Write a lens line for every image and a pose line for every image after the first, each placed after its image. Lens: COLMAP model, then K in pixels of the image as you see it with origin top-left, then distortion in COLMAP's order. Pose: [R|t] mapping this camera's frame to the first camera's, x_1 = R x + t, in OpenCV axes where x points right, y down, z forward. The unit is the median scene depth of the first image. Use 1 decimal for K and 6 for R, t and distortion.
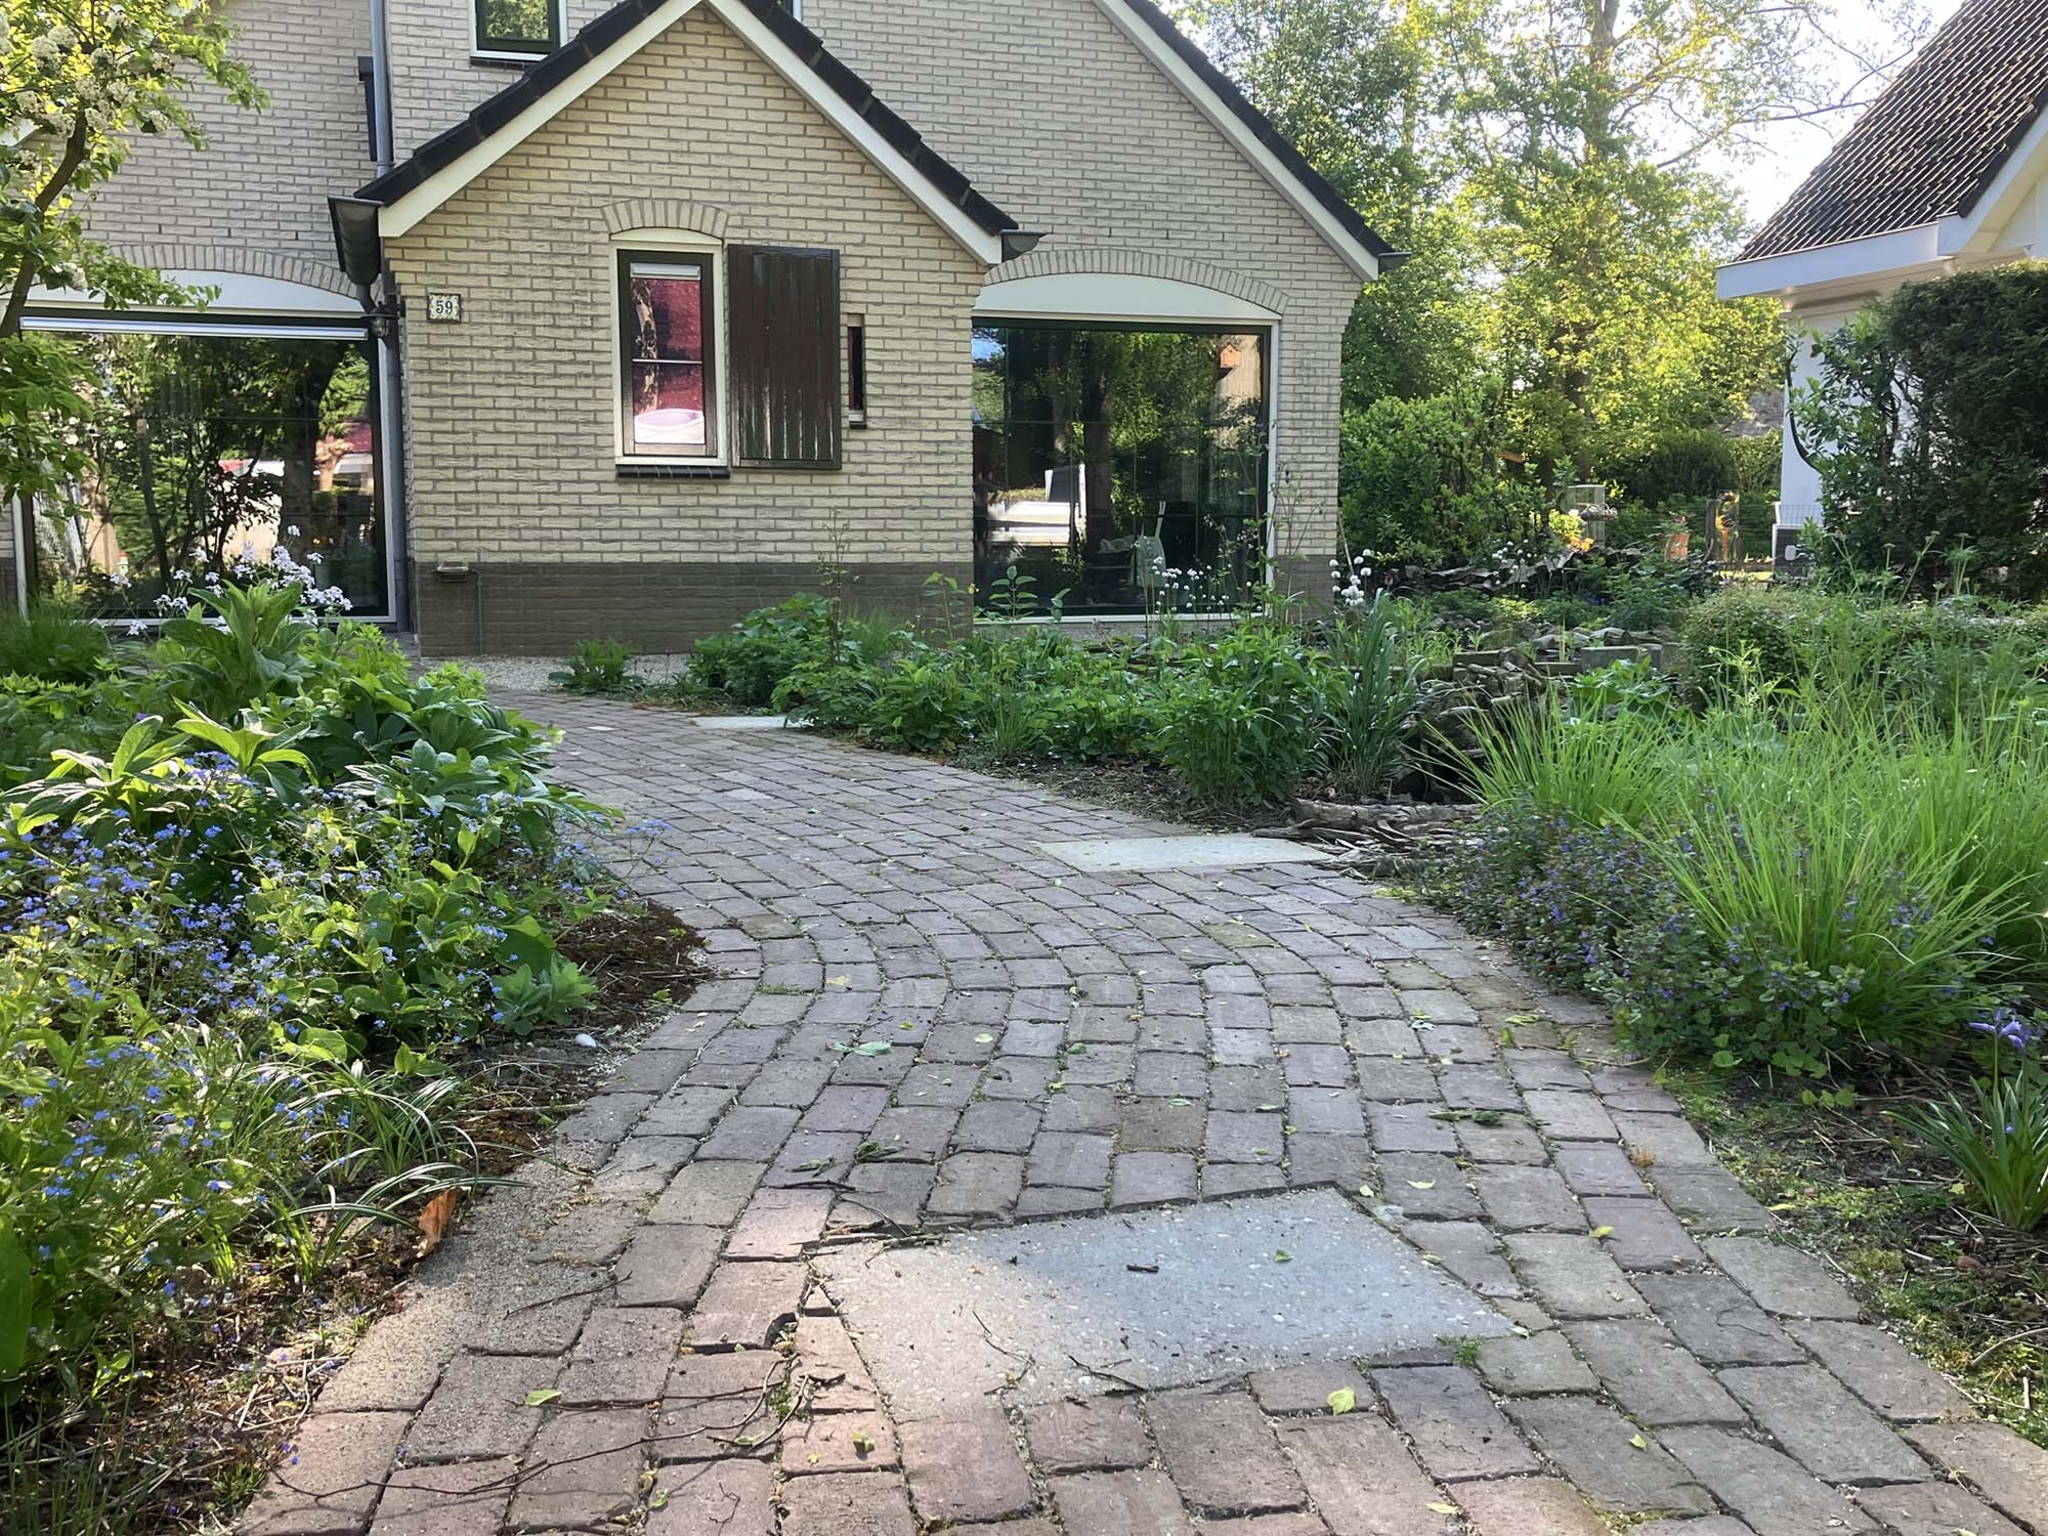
lens RADIAL K [[1948.0, 0, 1024.0], [0, 1948.0, 768.0], [0, 0, 1]] dist [0.121090, -0.367657]
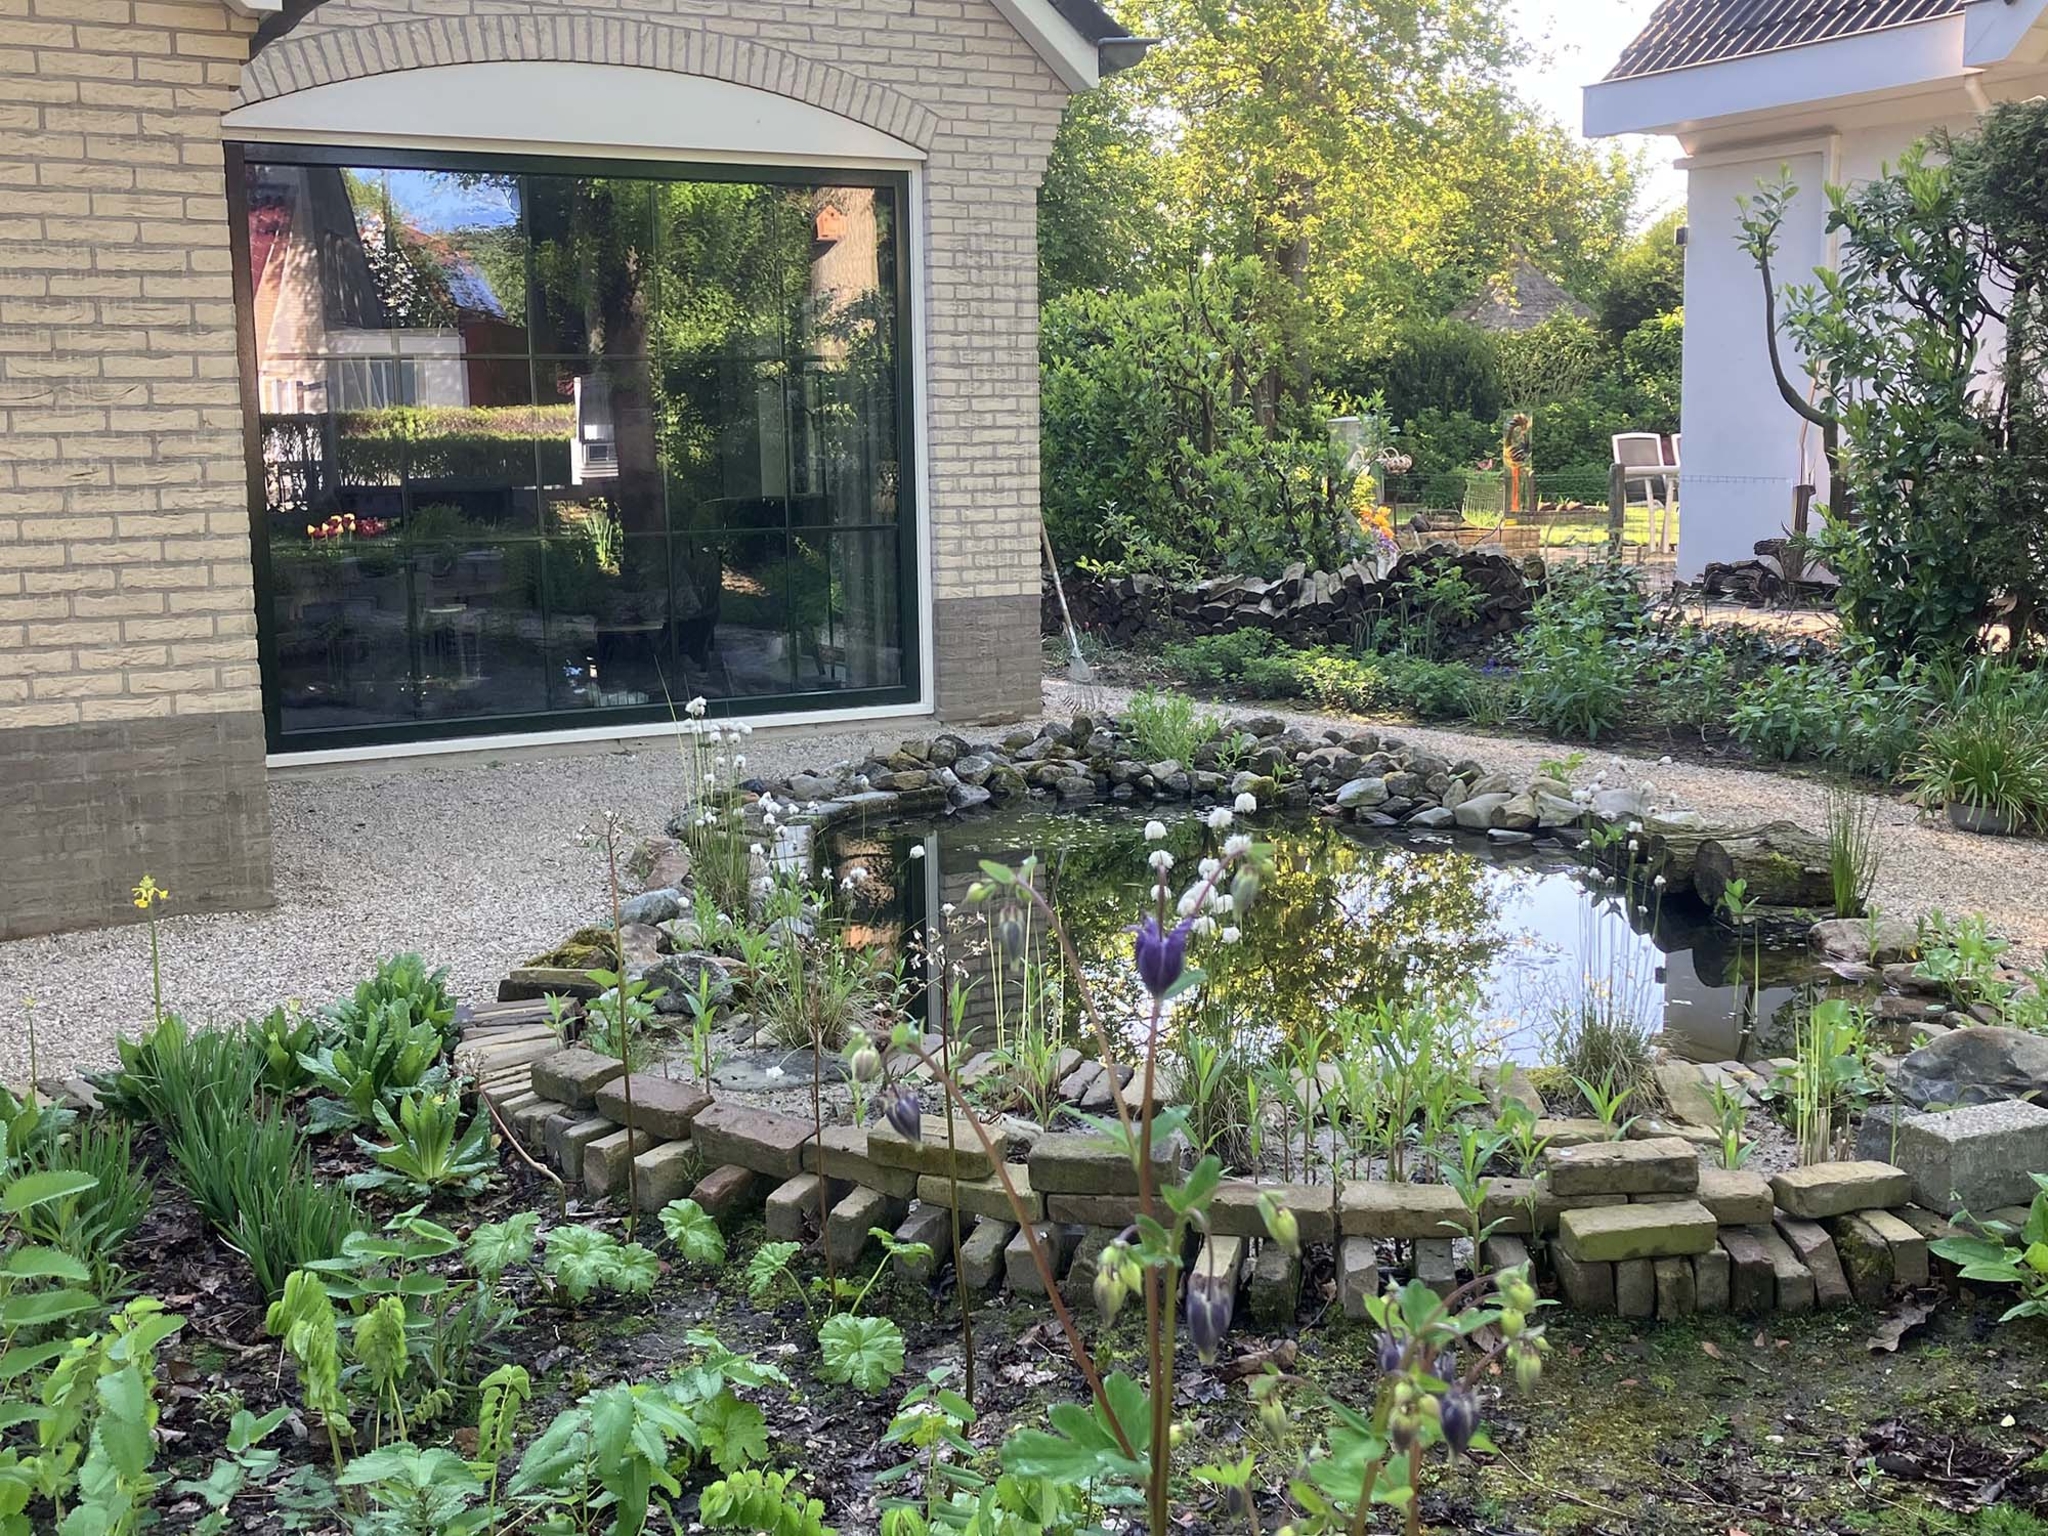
lens RADIAL K [[2171.3, 0, 1024.0], [0, 2171.3, 768.0], [0, 0, 1]] dist [0.124182, -0.307734]
pose [[0.982065, -0.041778, 0.183858, 0.040215], [0.034183, 0.998434, 0.044288, -0.087784], [-0.185420, -0.037209, 0.981955, 0.398323]]
